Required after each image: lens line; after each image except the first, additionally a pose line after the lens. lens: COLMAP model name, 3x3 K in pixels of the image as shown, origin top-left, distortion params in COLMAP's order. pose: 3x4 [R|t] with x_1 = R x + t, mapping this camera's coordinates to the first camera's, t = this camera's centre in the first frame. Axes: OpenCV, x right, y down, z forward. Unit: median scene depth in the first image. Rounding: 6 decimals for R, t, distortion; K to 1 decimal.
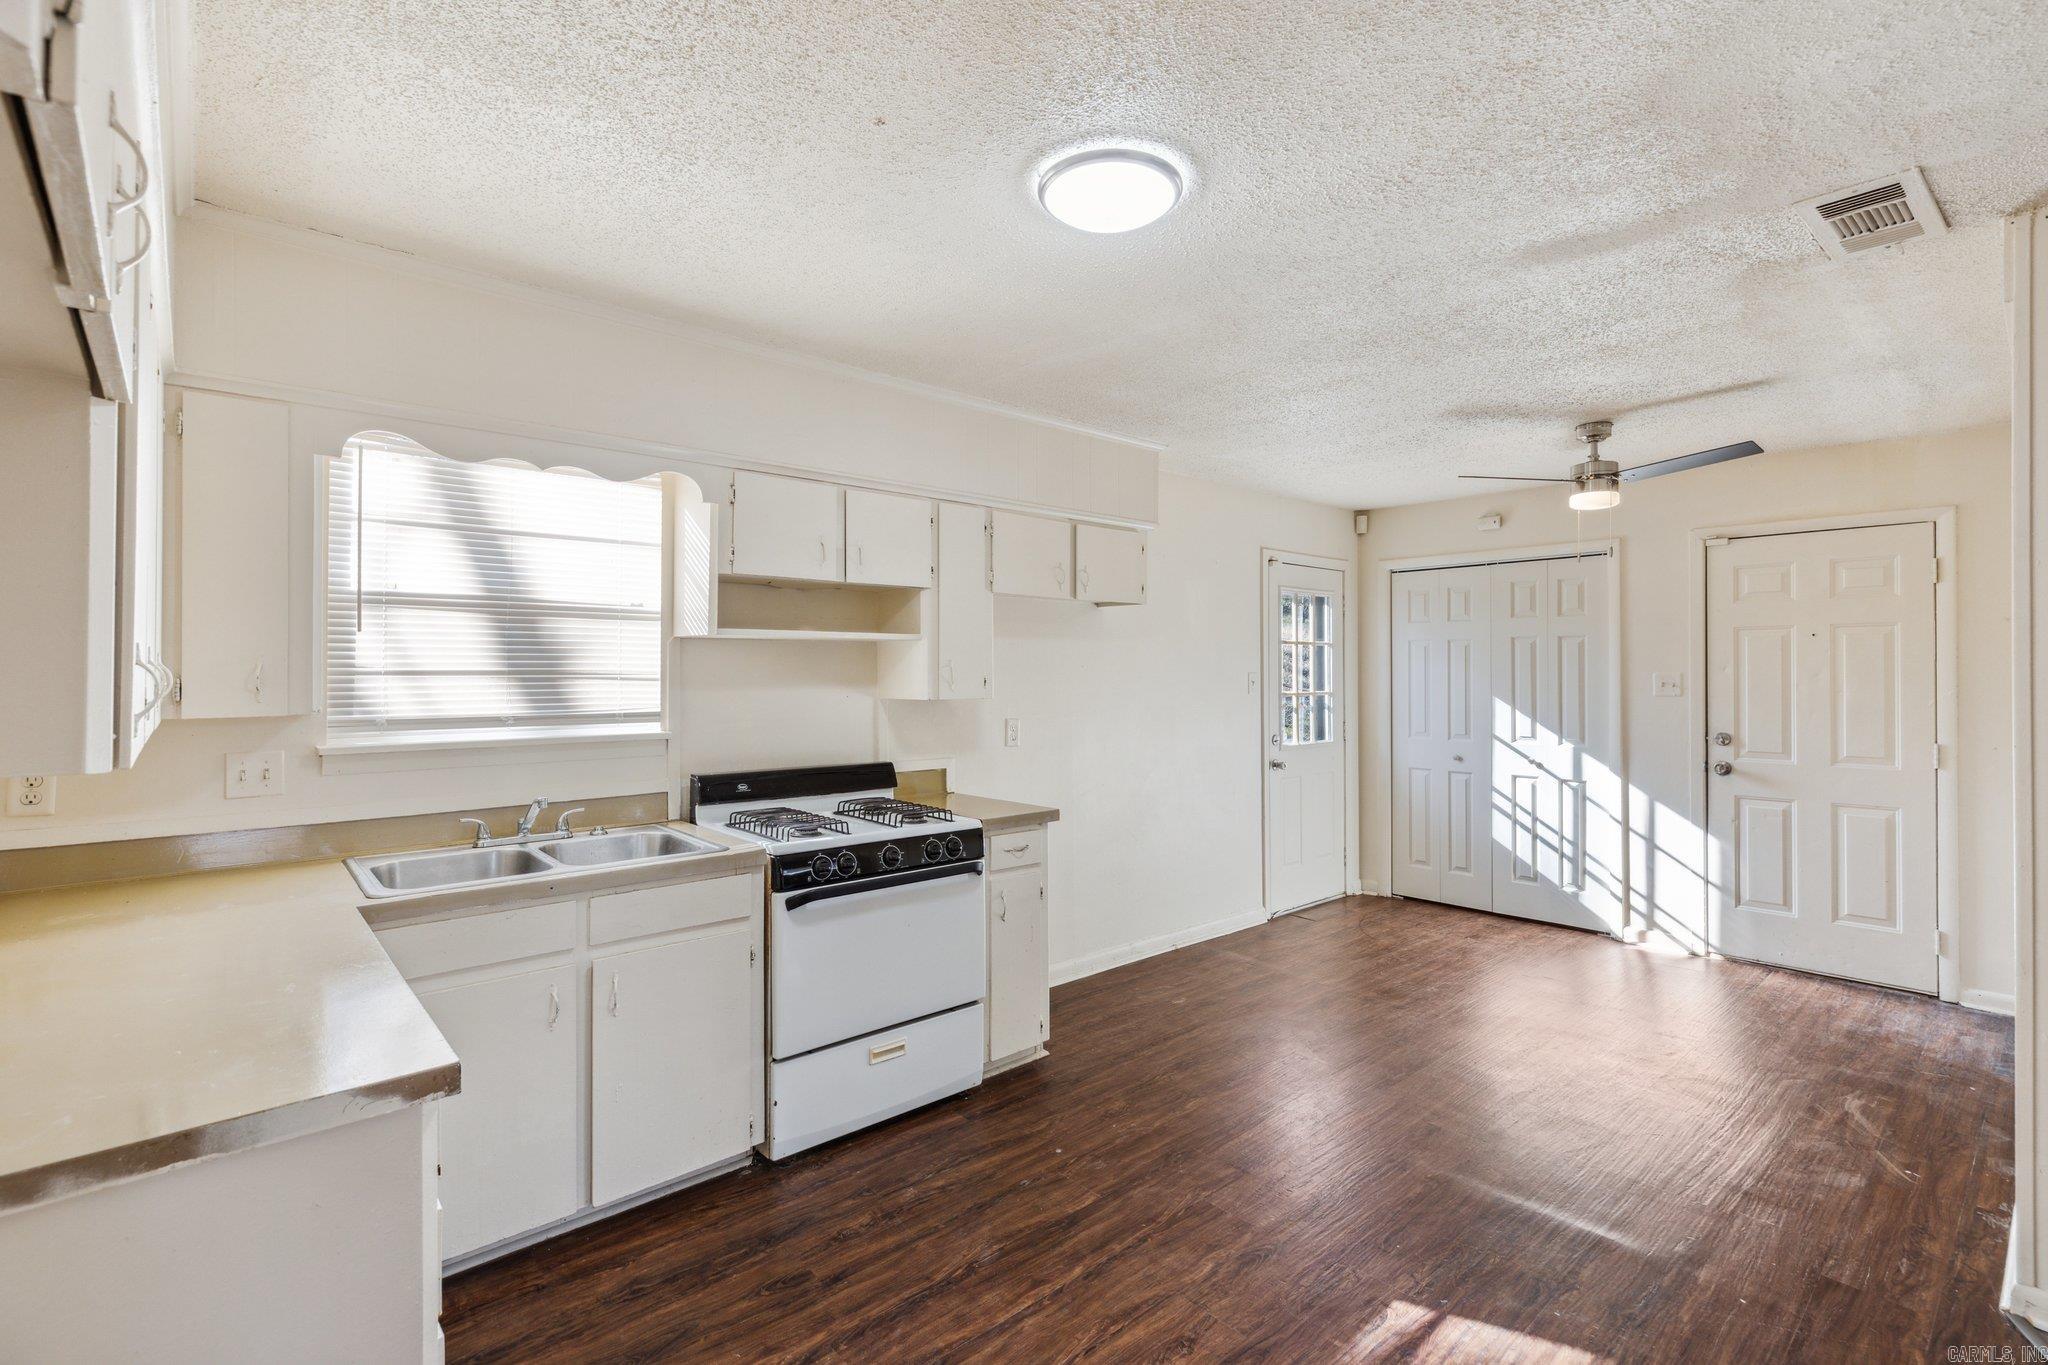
lens RADIAL K [[949.6, 0, 1030.3], [0, 949.6, 672.2], [0, 0, 1]] dist [0.013243, -0.001534]
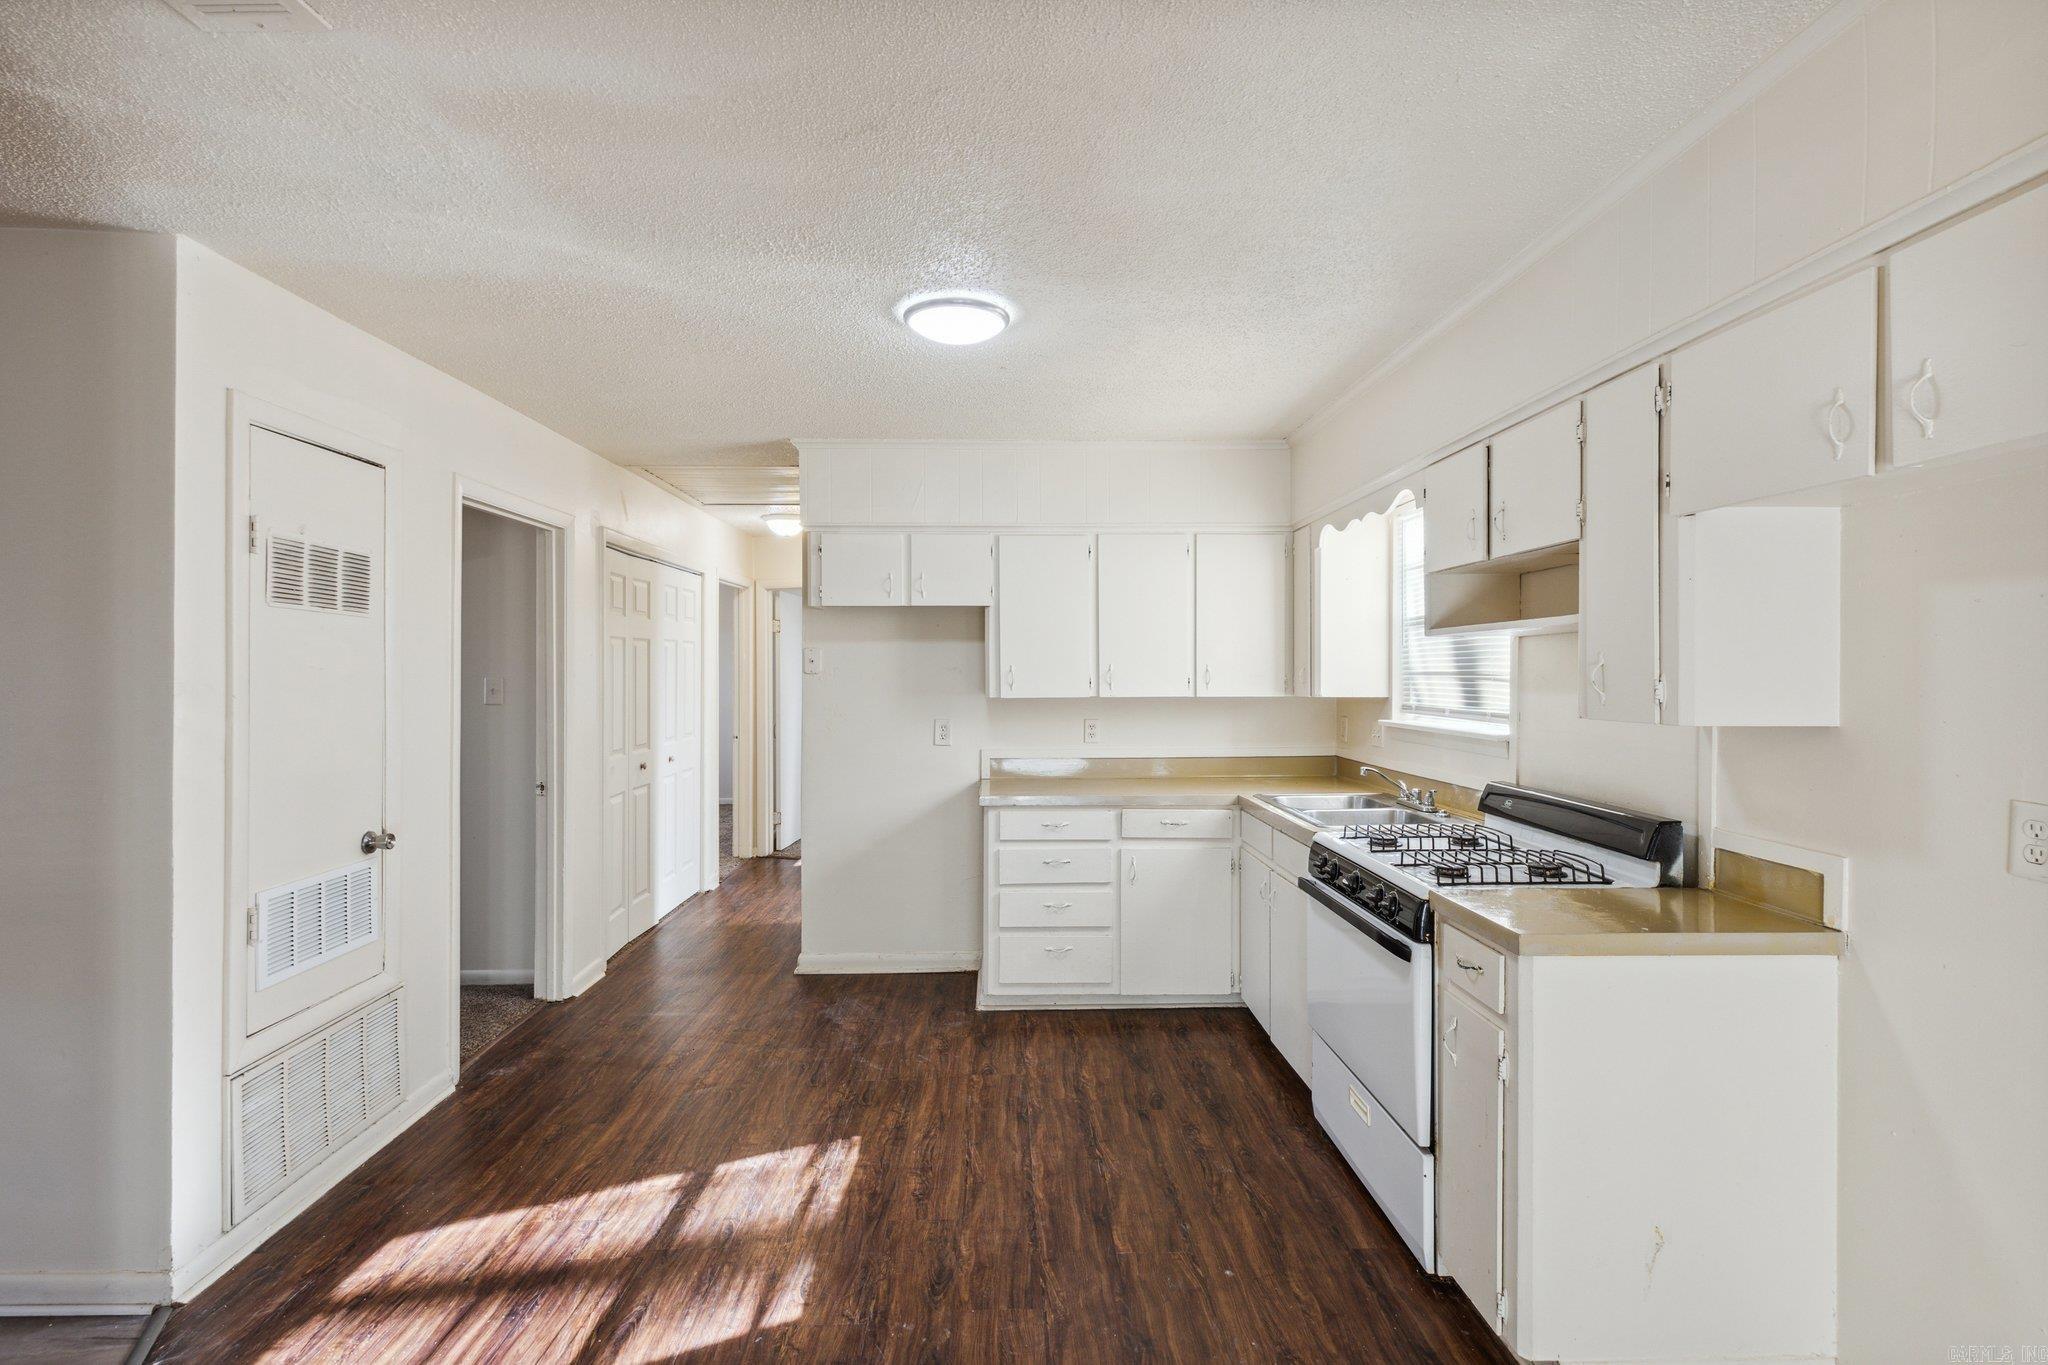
lens RADIAL K [[949.6, 0, 1019.2], [0, 949.6, 676.3], [0, 0, 1]] dist [0.013243, -0.001534]
pose [[-0.654771, 0.001075, -0.755827, 0.485513], [-0.001248, 0.999996, 0.002503, 0.000806], [0.755826, 0.002582, -0.654767, 0.901864]]
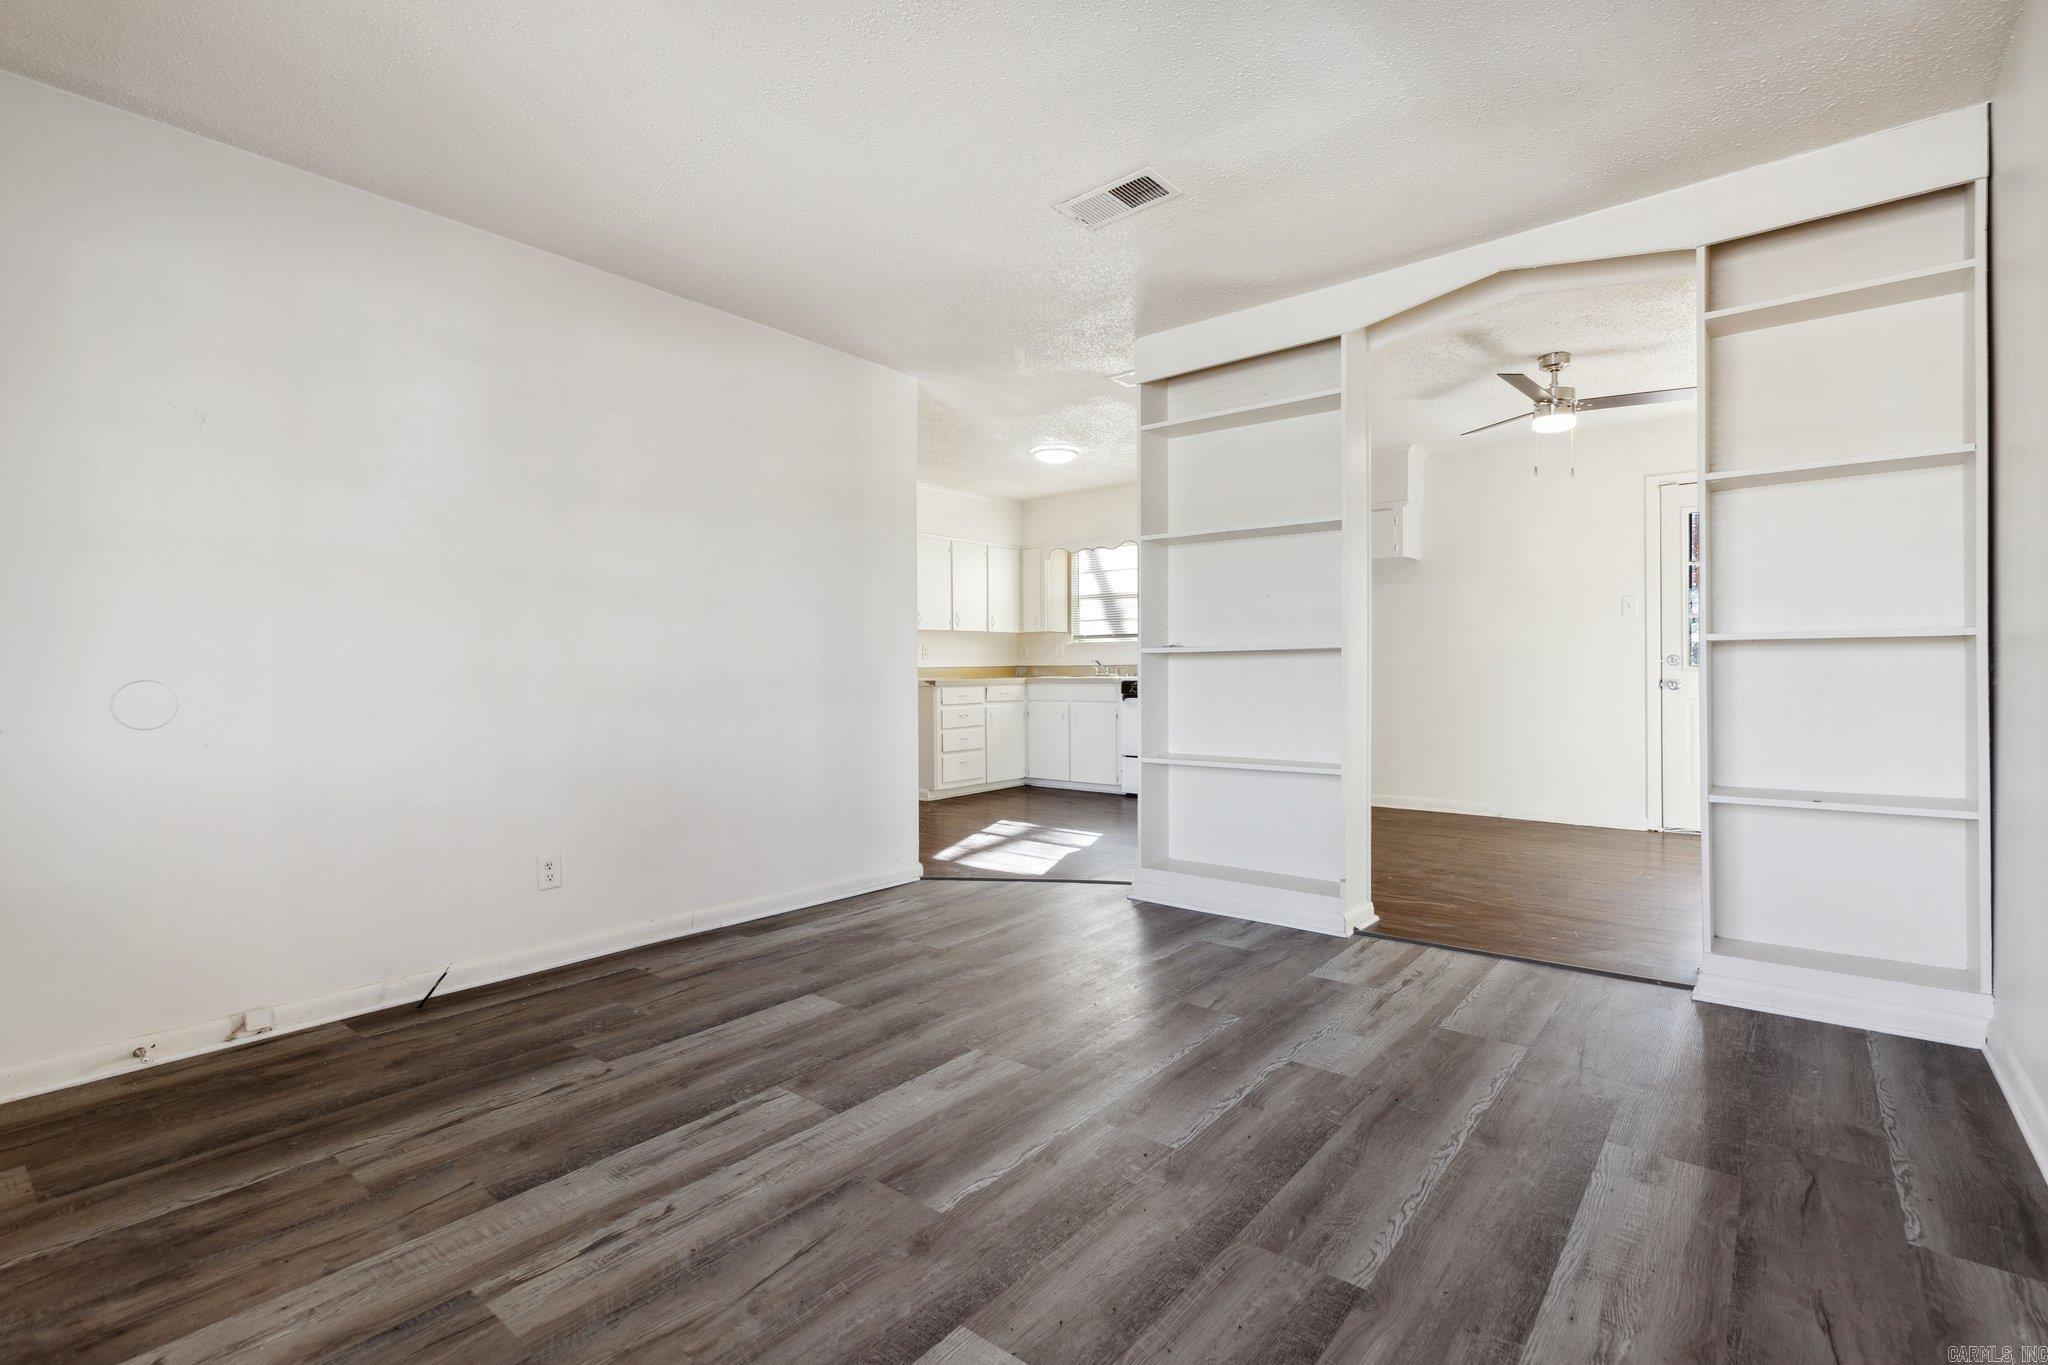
lens RADIAL K [[949.6, 0, 1005.8], [0, 949.6, 667.2], [0, 0, 1]] dist [0.013243, -0.001534]
pose [[0.132050, 0.000048, -0.991243, 1.465883], [0.005821, 0.999983, 0.000824, 0.093492], [0.991226, -0.005879, 0.132048, 0.185638]]
